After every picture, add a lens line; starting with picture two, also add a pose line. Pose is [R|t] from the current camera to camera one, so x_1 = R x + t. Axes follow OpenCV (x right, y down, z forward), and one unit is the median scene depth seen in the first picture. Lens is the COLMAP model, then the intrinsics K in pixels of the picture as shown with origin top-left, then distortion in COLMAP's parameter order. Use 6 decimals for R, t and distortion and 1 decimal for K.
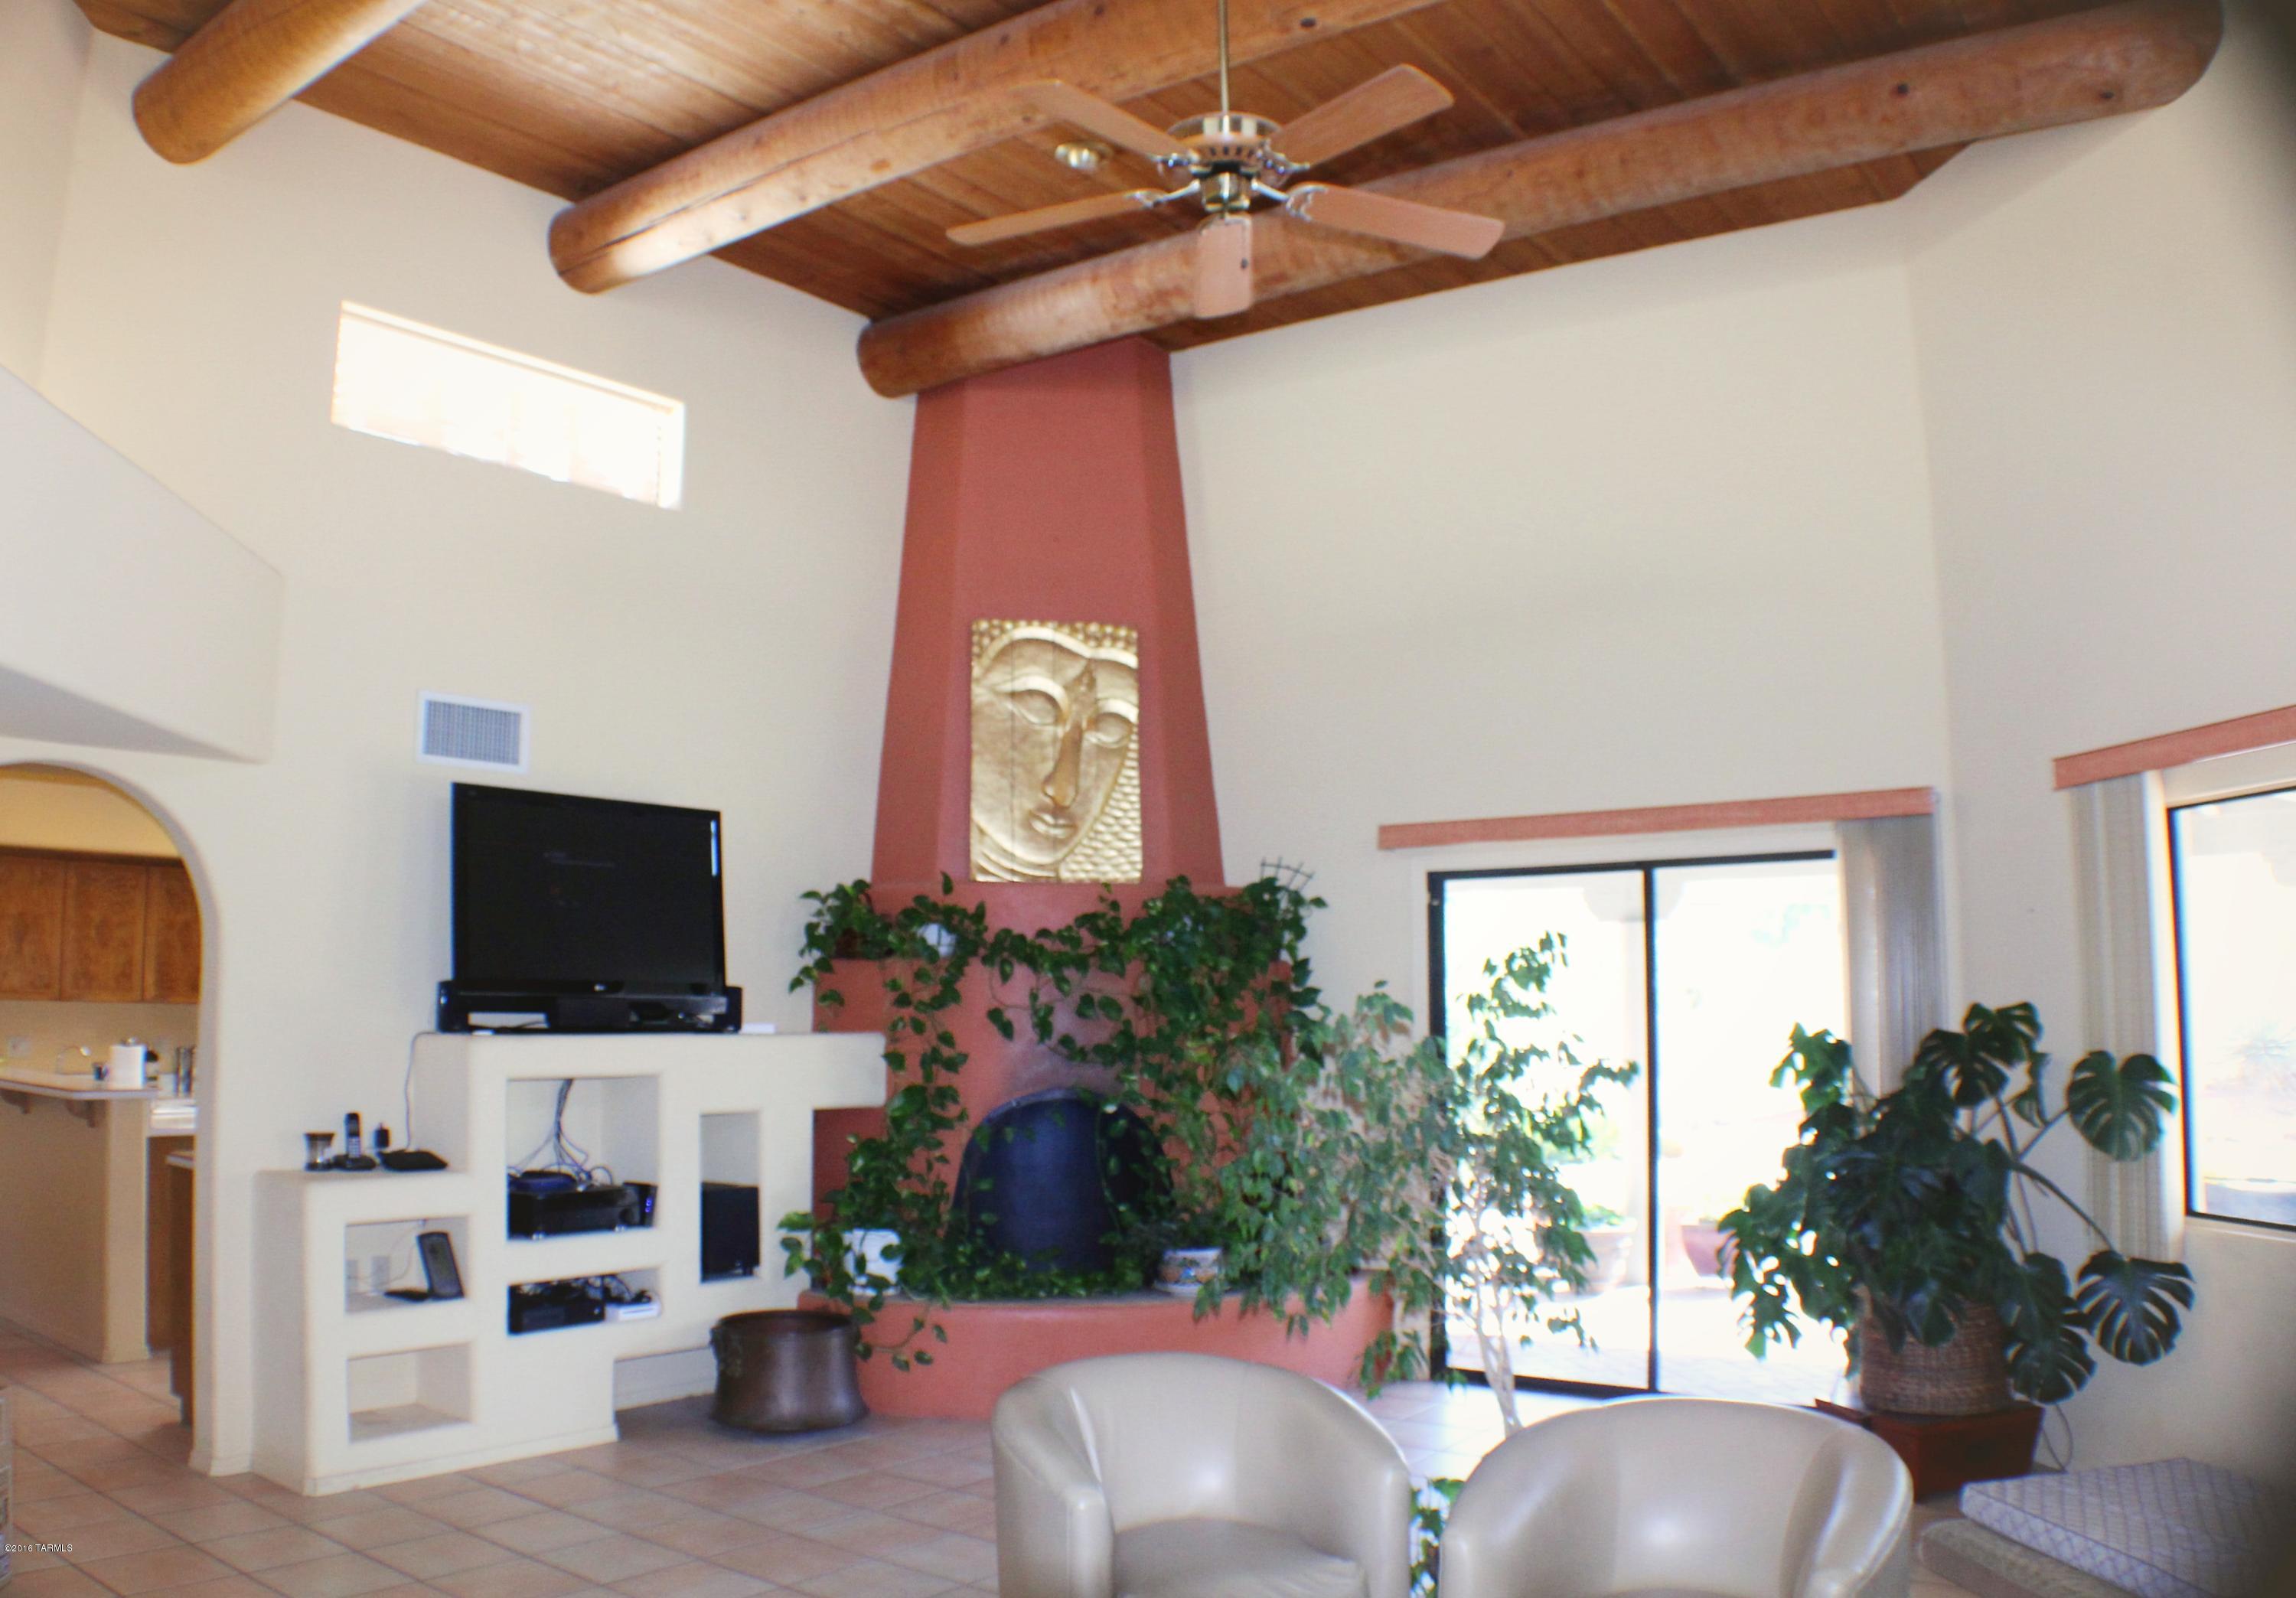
lens RADIAL K [[1817.2, 0, 1188.5], [0, 1817.2, 794.6], [0, 0, 1]] dist [-0.186008, 0.013102]
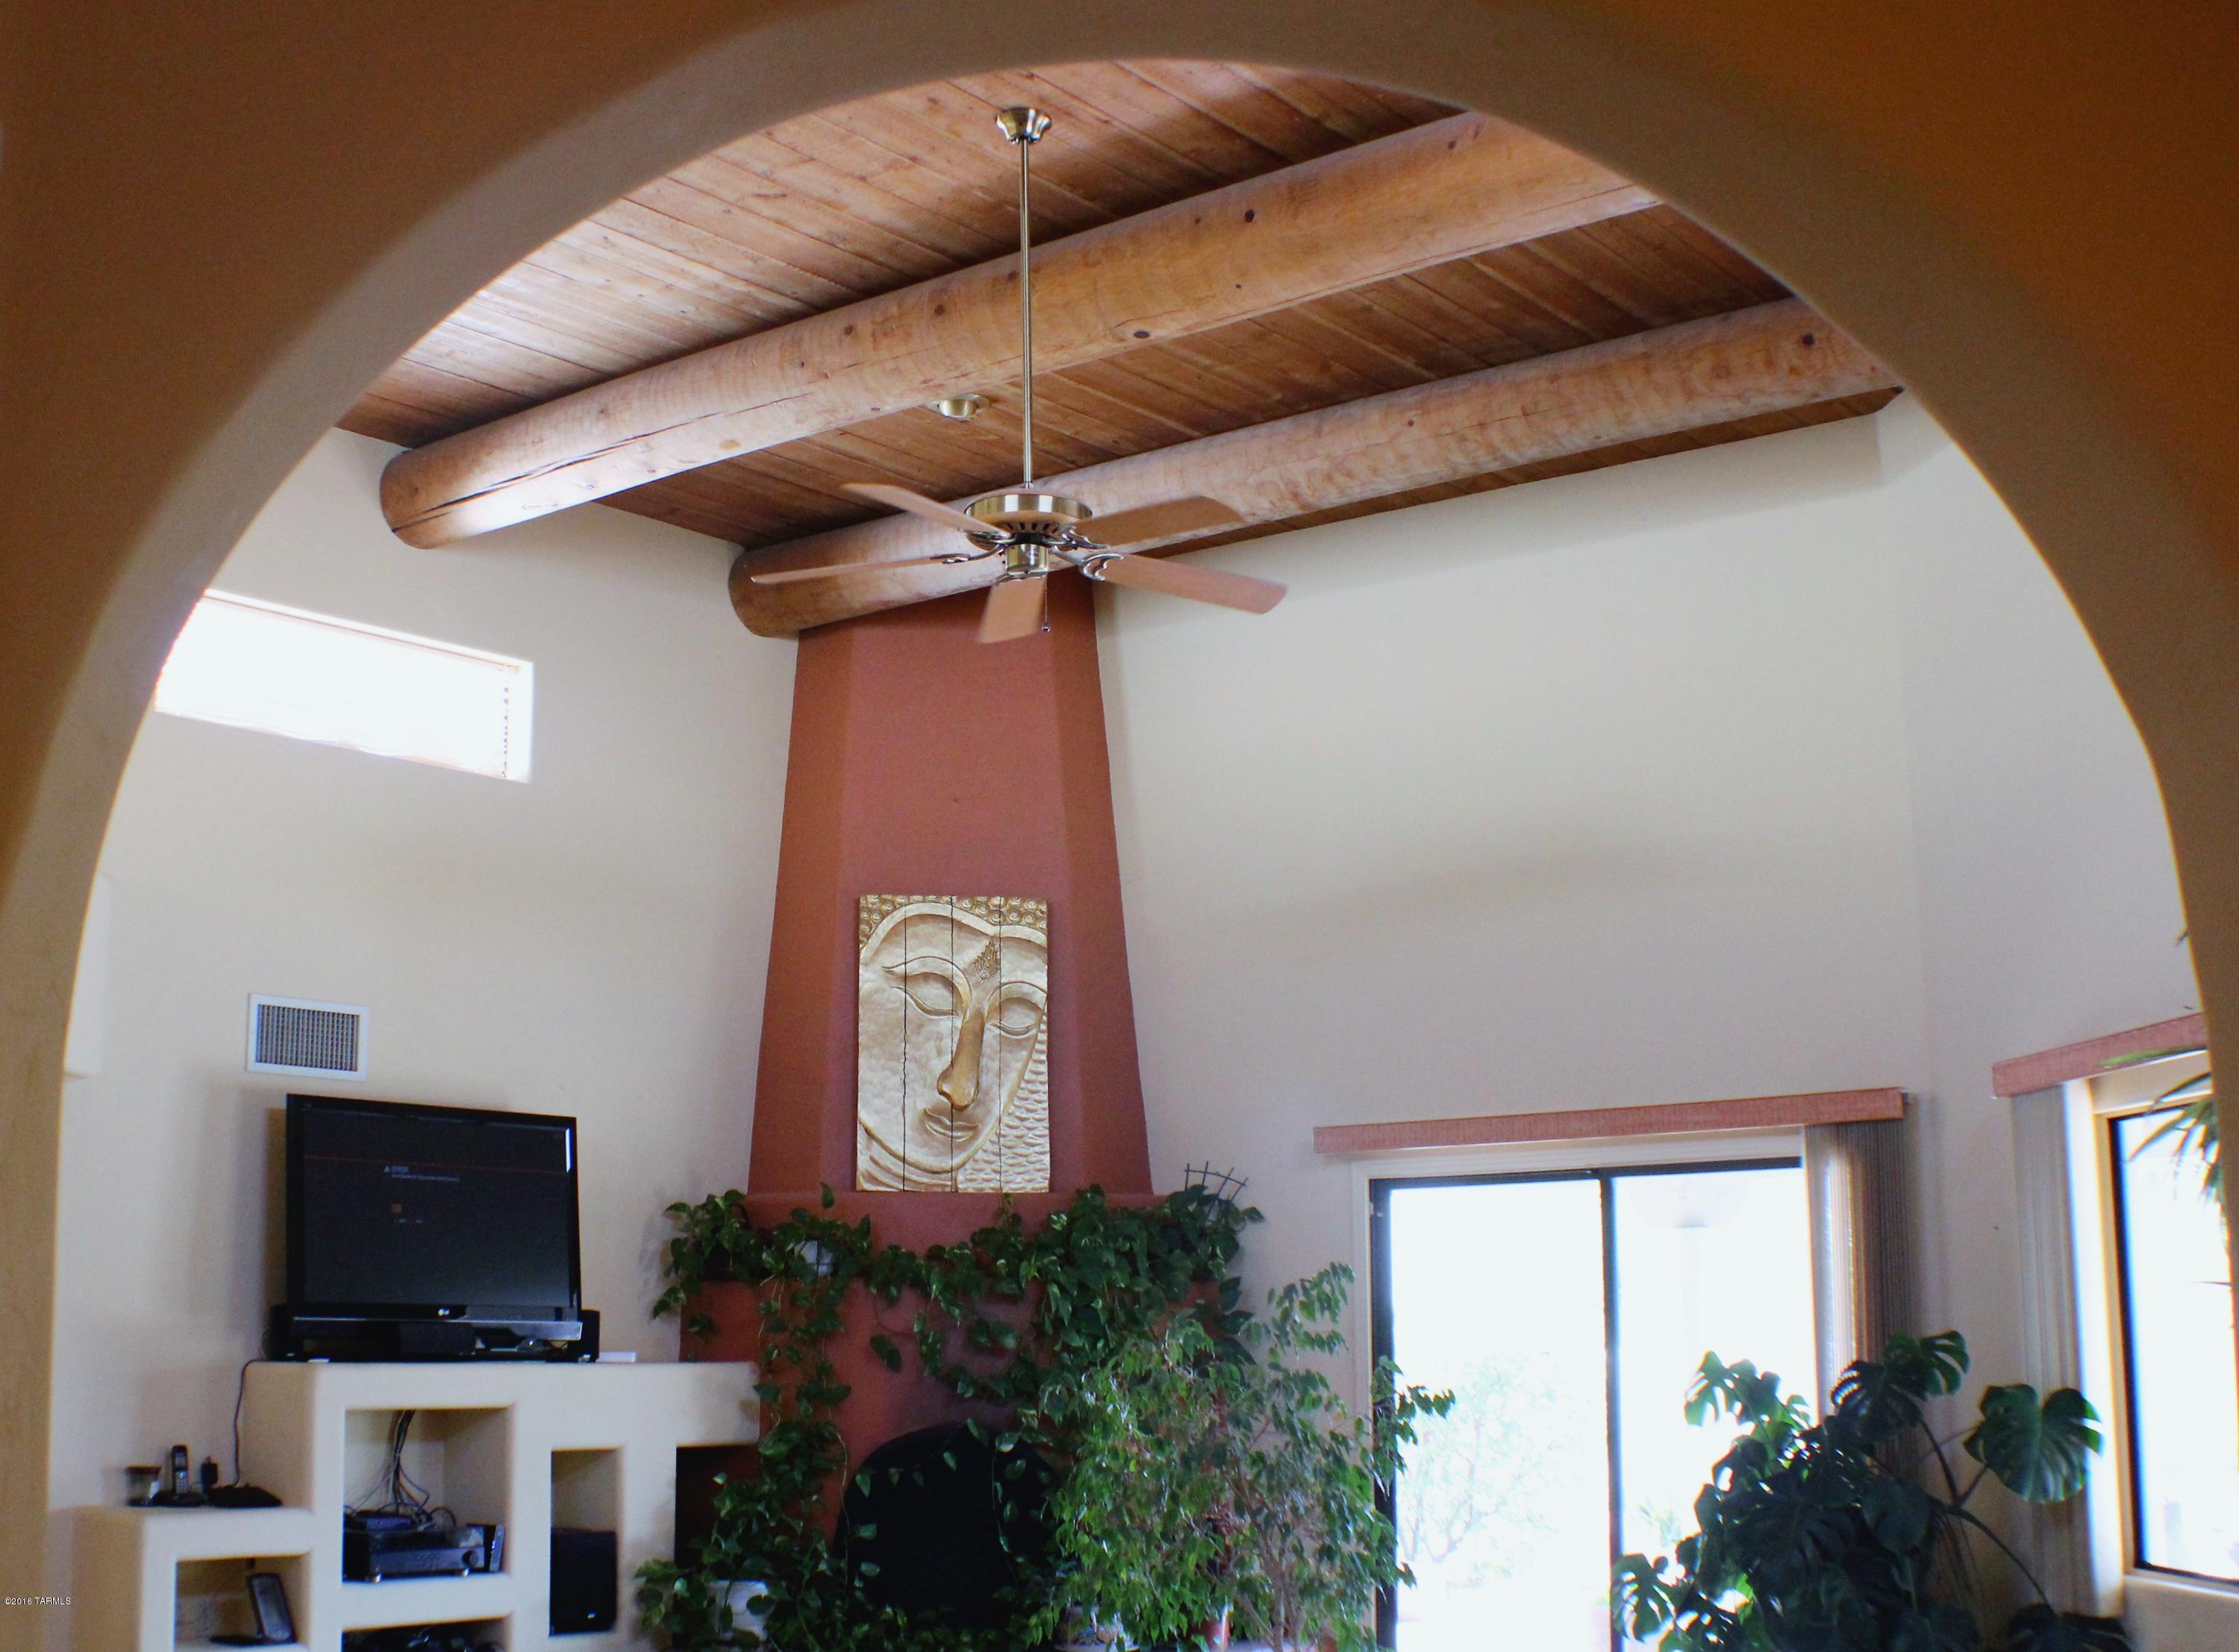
lens RADIAL K [[2752.3, 0, 1119.5], [0, 2752.3, 826.0], [0, 0, 1]] dist [-0.170562, -0.012995]
pose [[0.997284, -0.013163, -0.072466, 0.118195], [0.008382, 0.997792, -0.065893, -0.045382], [0.073173, 0.065106, 0.995192, -0.372210]]
